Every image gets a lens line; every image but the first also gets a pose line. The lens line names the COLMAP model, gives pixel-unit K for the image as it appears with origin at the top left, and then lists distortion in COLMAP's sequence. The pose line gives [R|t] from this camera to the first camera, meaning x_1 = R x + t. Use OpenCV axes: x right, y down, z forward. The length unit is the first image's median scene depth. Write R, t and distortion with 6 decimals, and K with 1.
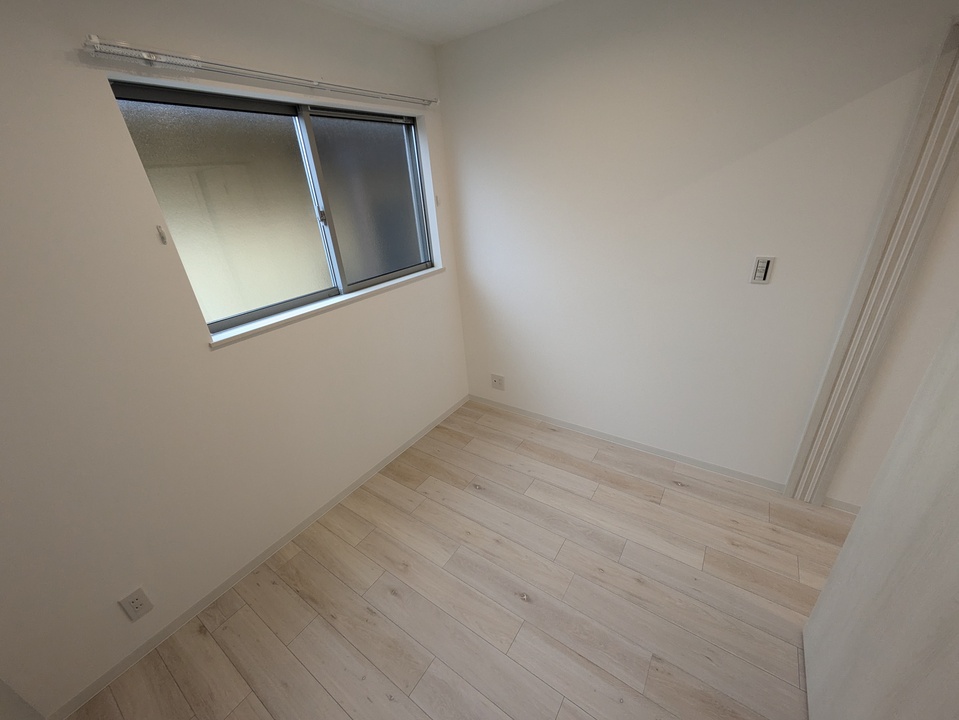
lens RADIAL K [[377.1, 0, 478.6], [0, 377.1, 360.6], [0, 0, 1]] dist [0.000829, 0.000941]
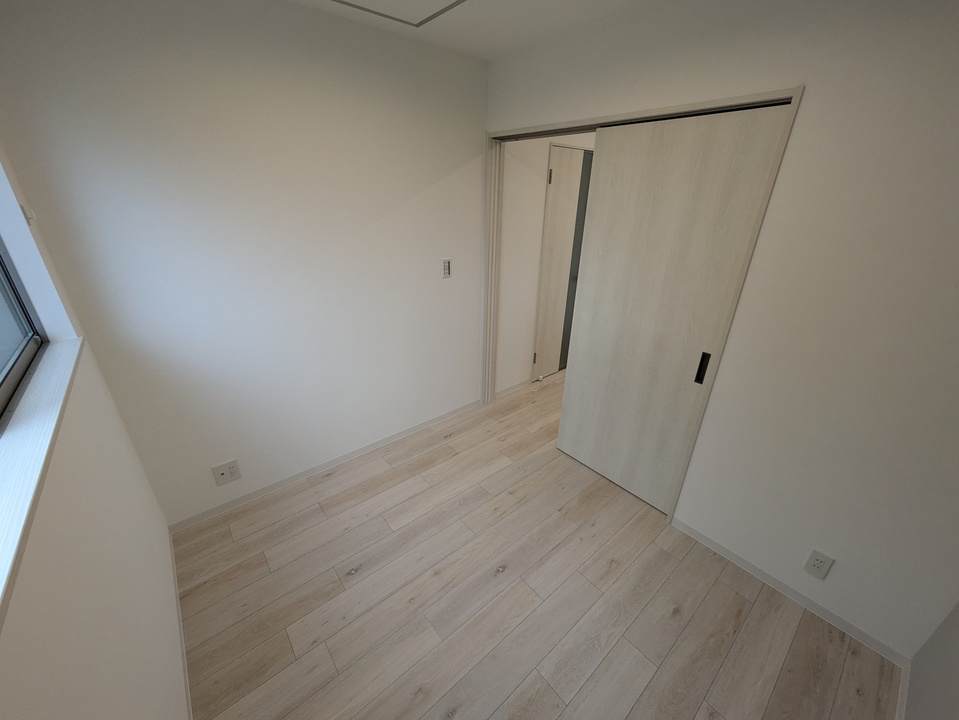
lens RADIAL K [[377.1, 0, 478.6], [0, 377.1, 360.6], [0, 0, 1]] dist [0.000829, 0.000941]
pose [[0.262223, -0.318742, 0.910847, -0.587495], [0.376008, 0.903026, 0.207756, -0.149610], [-0.888739, 0.288007, 0.356644, 0.404515]]
